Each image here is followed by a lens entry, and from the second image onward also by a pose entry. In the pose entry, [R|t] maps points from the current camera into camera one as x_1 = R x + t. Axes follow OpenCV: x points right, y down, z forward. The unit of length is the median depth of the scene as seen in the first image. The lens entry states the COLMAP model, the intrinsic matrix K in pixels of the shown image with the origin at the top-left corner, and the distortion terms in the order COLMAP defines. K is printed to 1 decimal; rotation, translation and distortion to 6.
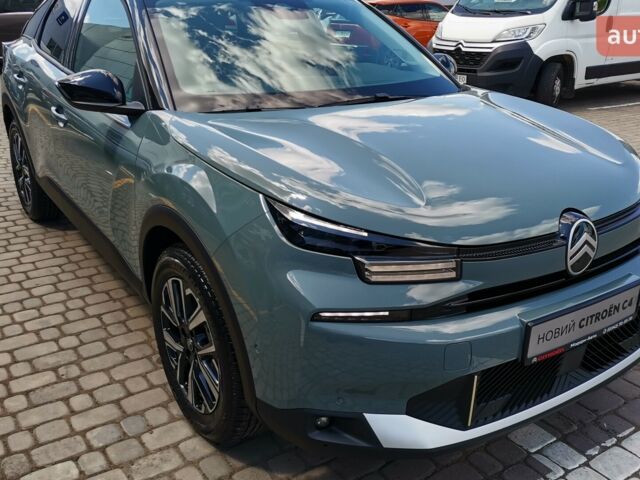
lens RADIAL K [[584.7, 0, 320.0], [0, 584.7, 240.0], [0, 0, 1]] dist [0.076570, -0.089044]
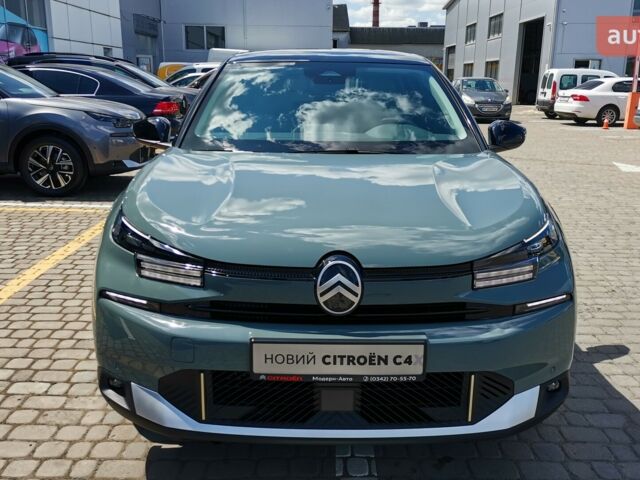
lens RADIAL K [[584.7, 0, 320.0], [0, 584.7, 240.0], [0, 0, 1]] dist [0.076570, -0.089044]
pose [[0.842402, 0.133683, -0.522004, 0.961344], [-0.194061, 0.978999, -0.062456, 0.000024], [0.502692, 0.153914, 0.850653, 0.079485]]
